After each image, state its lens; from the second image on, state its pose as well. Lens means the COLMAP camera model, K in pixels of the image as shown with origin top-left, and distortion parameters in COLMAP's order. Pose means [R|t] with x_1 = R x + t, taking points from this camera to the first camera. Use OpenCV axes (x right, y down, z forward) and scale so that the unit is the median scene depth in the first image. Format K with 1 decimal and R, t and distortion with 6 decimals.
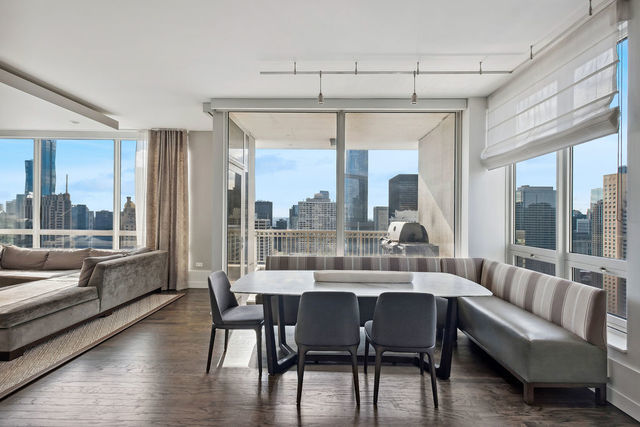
lens RADIAL K [[313.5, 0, 324.6], [0, 313.5, 214.3], [0, 0, 1]] dist [0.006250, 0.000640]
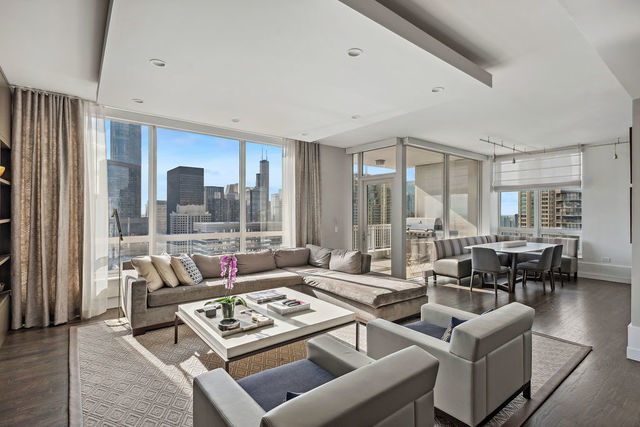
lens RADIAL K [[313.5, 0, 322.4], [0, 313.5, 211.3], [0, 0, 1]] dist [0.006250, 0.000640]
pose [[0.779306, -0.007318, 0.626601, -1.171701], [0.002418, 0.999959, 0.008671, -0.023437], [-0.626639, -0.005242, 0.779292, 0.071305]]
